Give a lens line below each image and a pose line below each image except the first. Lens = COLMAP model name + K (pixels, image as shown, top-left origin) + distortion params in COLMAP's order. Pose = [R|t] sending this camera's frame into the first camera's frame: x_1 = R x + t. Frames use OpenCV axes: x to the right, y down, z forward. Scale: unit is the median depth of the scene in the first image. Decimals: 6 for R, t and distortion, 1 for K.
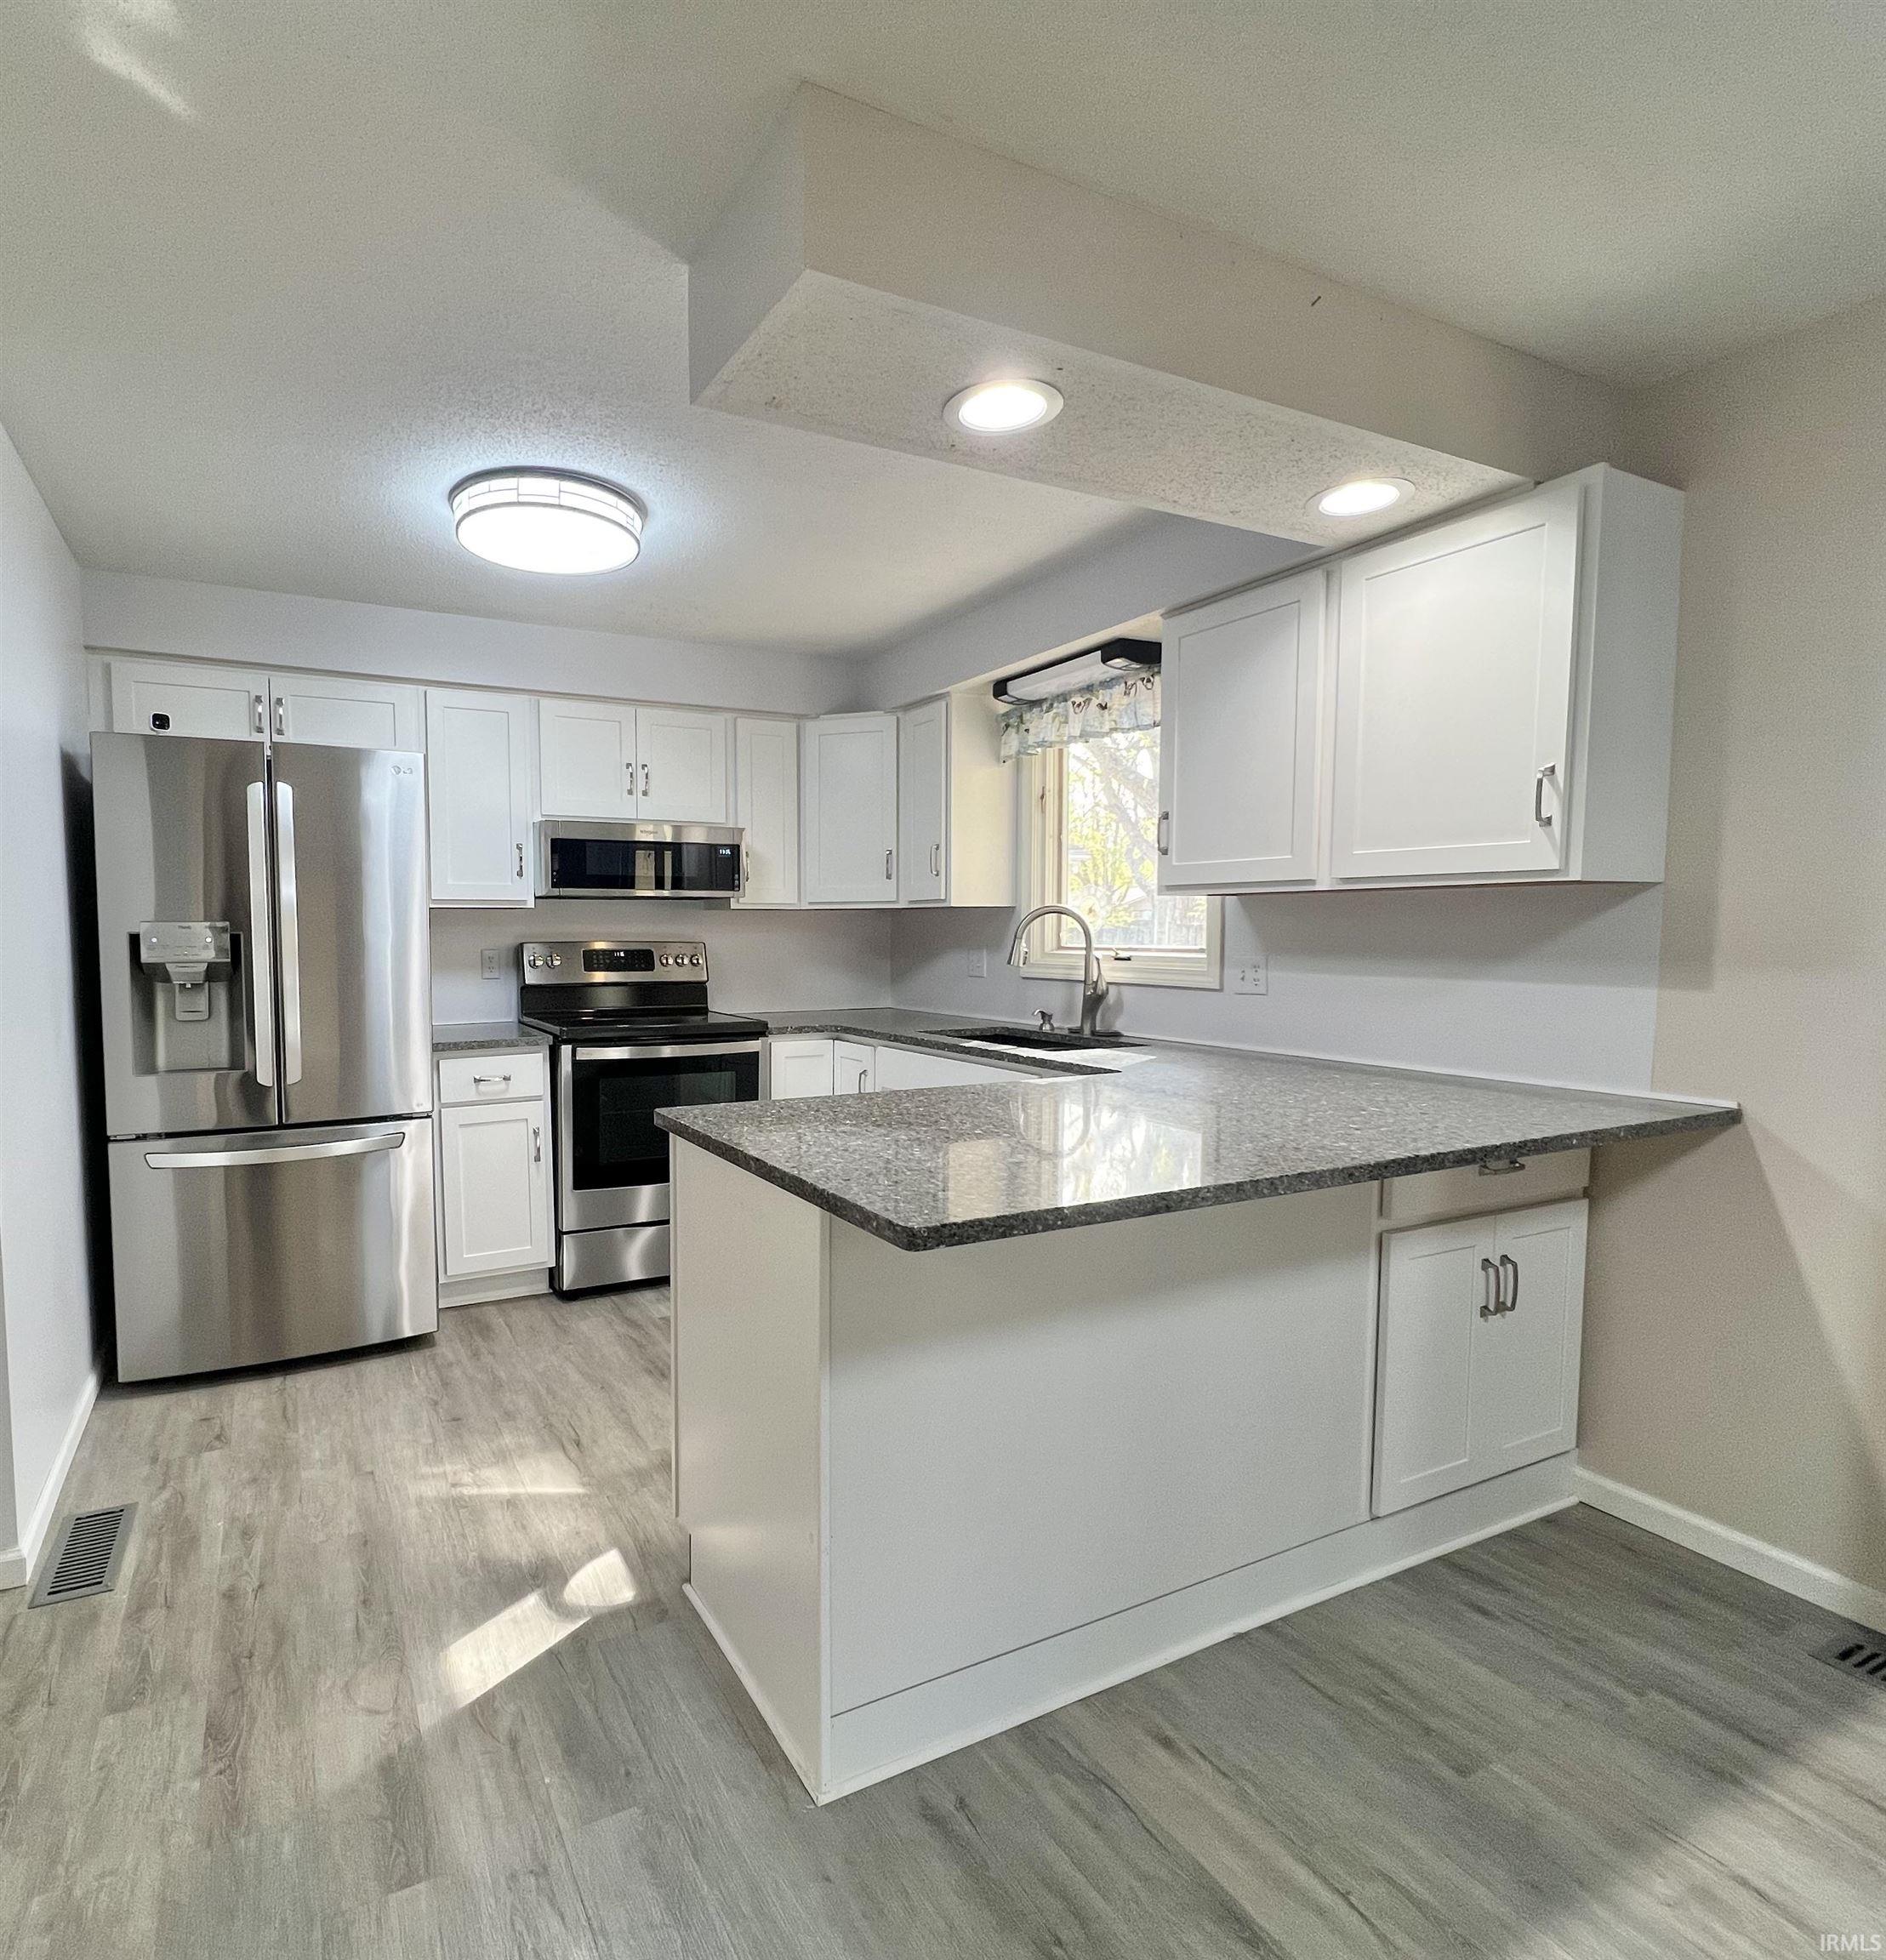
lens RADIAL K [[1046.9, 0, 780.2], [0, 1046.9, 1005.9], [0, 0, 1]] dist [-0.013282, -0.001001]
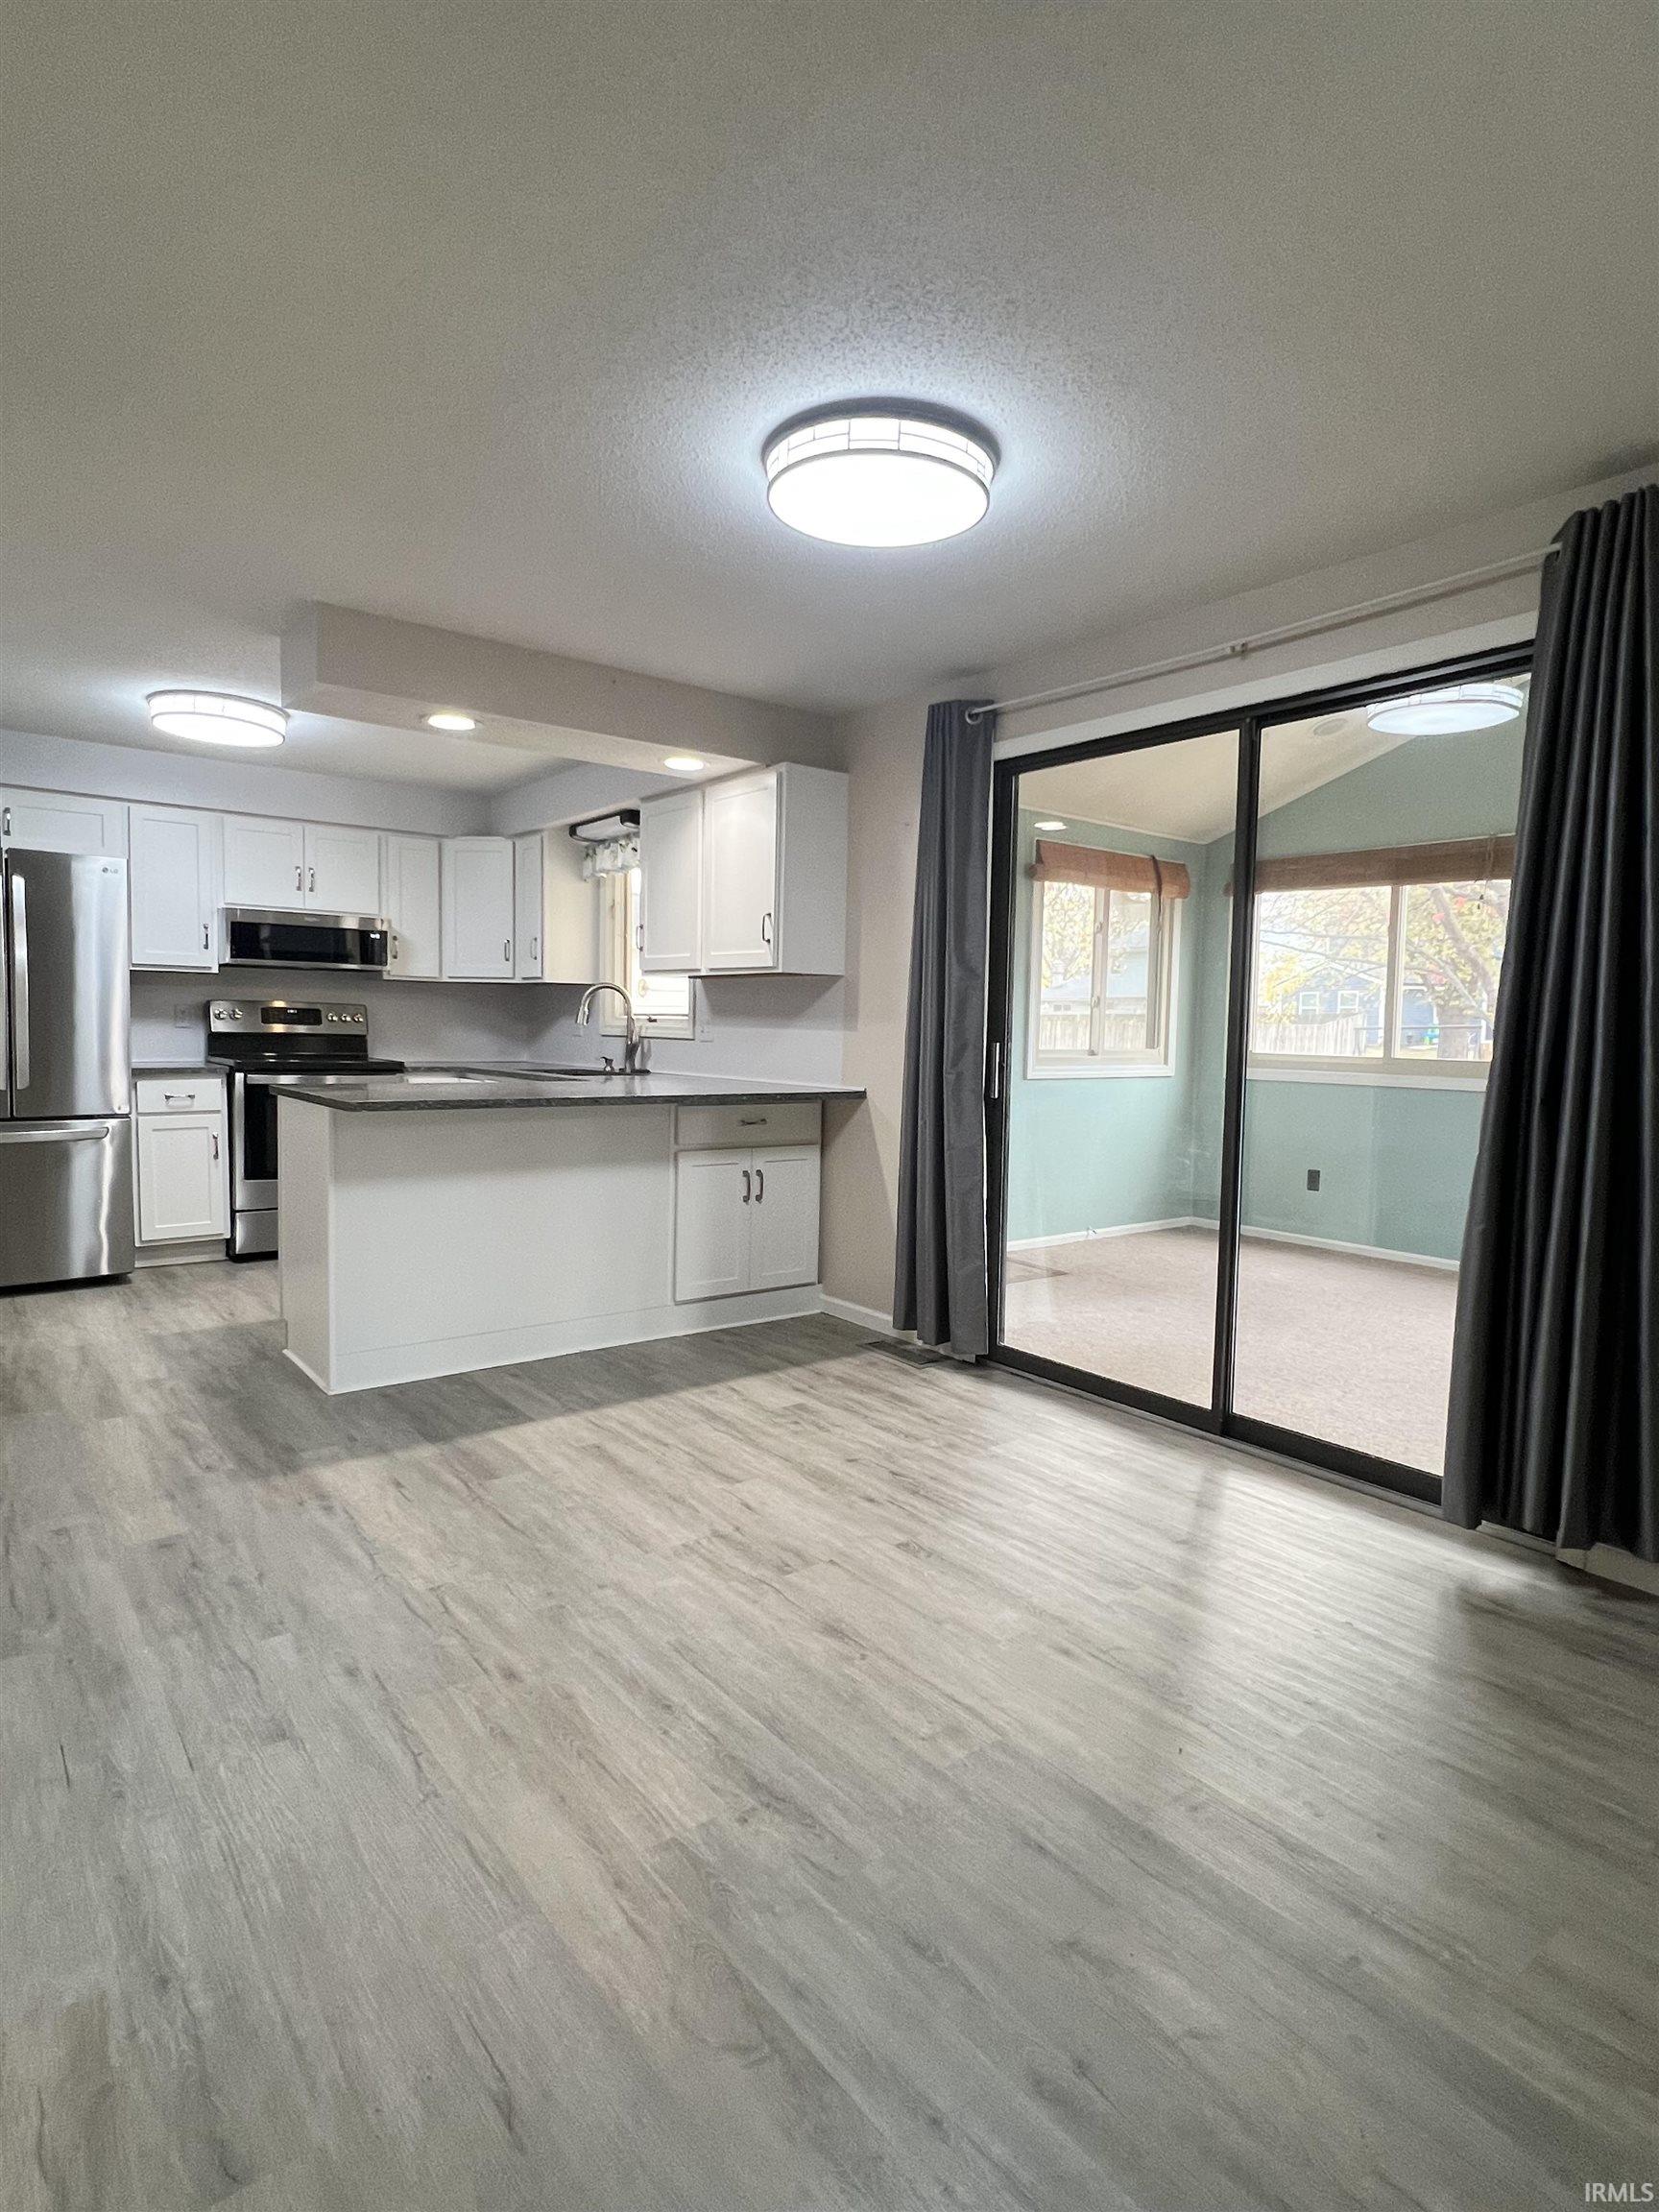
lens RADIAL K [[1160.4, 0, 841.6], [0, 1160.4, 1106.3], [0, 0, 1]] dist [-0.005708, -0.003033]
pose [[0.974123, 0.009709, 0.225809, 0.229319], [-0.009587, 0.999953, -0.001638, 0.078962], [-0.225814, -0.000569, 0.974170, -0.679818]]
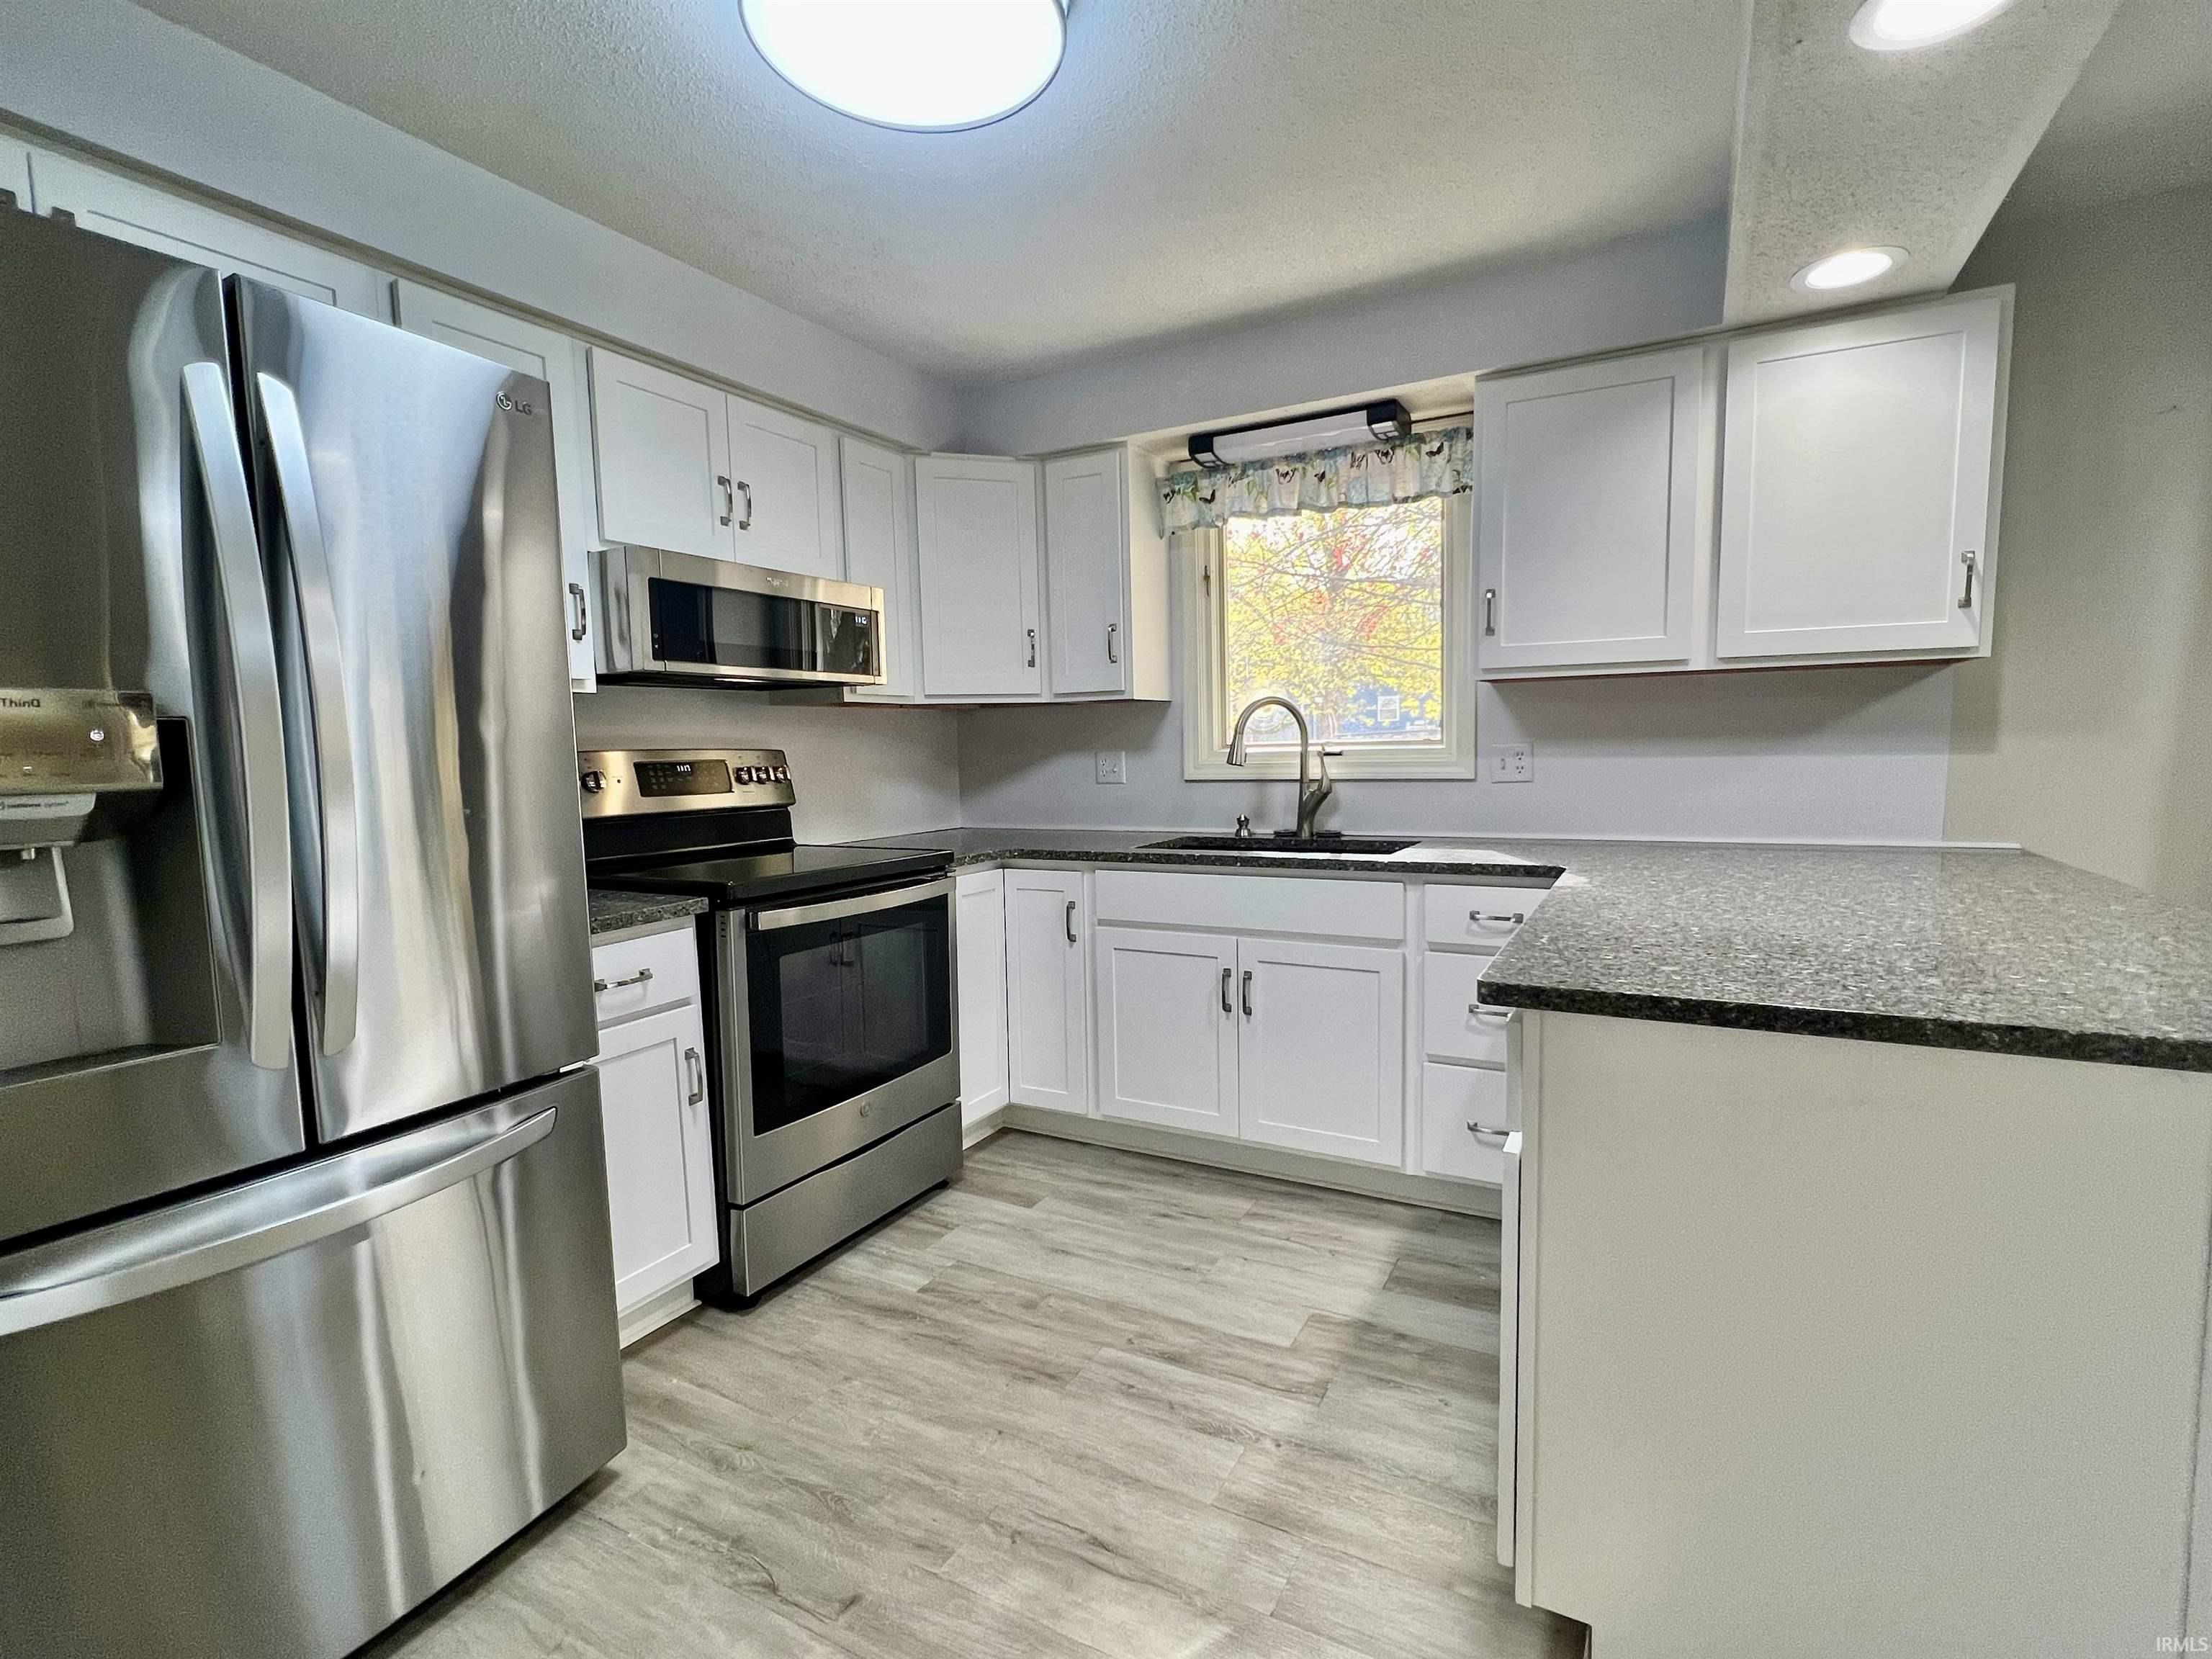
lens RADIAL K [[1023.6, 0, 1110.0], [0, 1023.6, 838.9], [0, 0, 1]] dist [-0.007769, 0.000647]
pose [[0.810539, -0.068752, 0.581636, -0.389927], [0.062293, 0.997573, 0.031109, -0.010103], [-0.582363, 0.011017, 0.812854, 0.386269]]
